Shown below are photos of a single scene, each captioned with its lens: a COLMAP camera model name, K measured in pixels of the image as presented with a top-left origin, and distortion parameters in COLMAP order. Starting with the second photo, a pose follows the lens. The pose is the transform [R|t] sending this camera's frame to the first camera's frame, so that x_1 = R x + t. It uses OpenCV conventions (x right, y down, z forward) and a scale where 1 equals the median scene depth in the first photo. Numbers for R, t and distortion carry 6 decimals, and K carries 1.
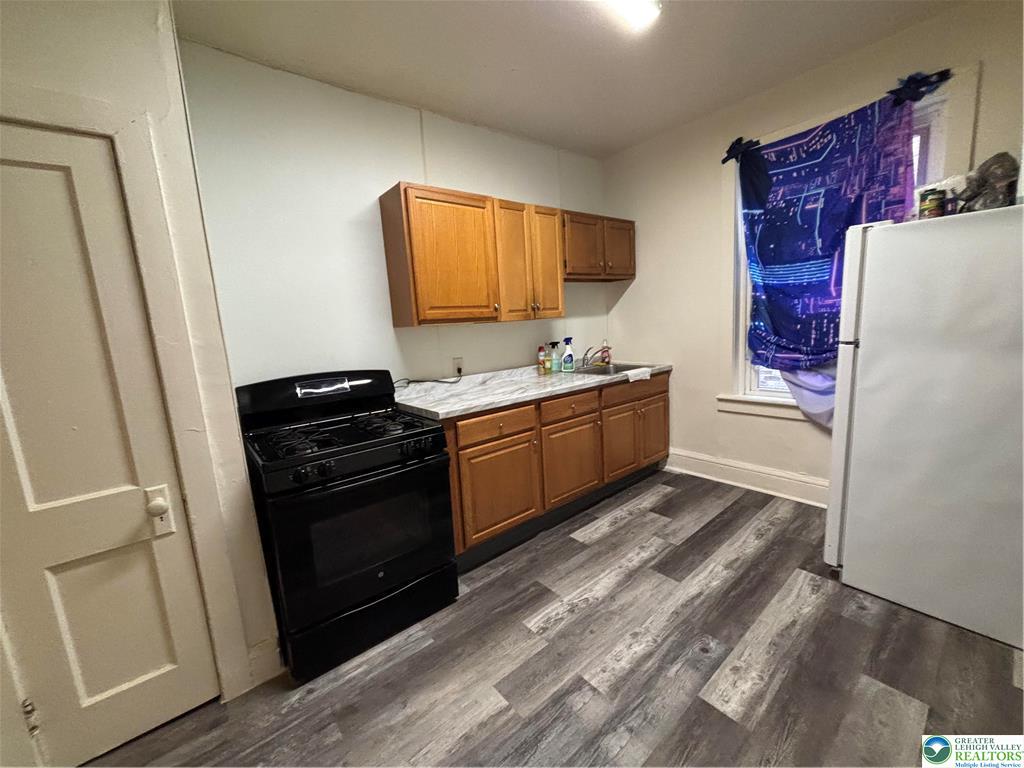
lens RADIAL K [[411.7, 0, 510.4], [0, 411.7, 385.6], [0, 0, 1]] dist [0.000488, 0.000551]
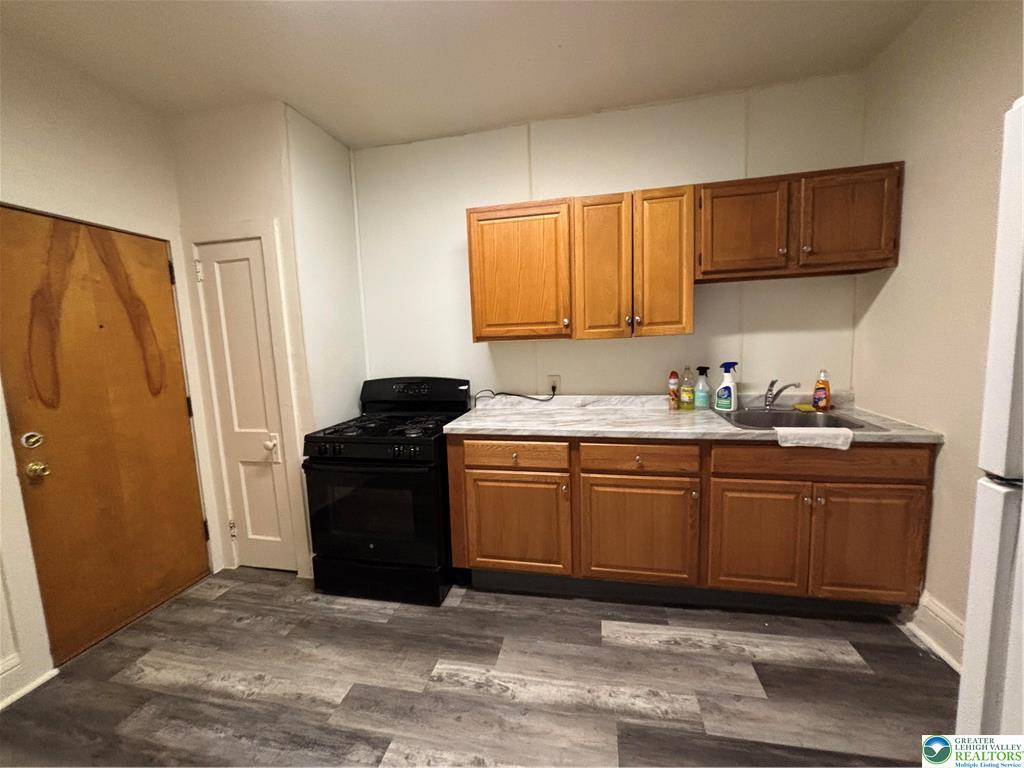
lens RADIAL K [[411.7, 0, 510.1], [0, 411.7, 384.8], [0, 0, 1]] dist [0.000488, 0.000551]
pose [[0.629021, 0.130691, -0.766324, 0.586698], [-0.121831, 0.990159, 0.068862, -0.108544], [0.767783, 0.050046, 0.638753, 0.361203]]
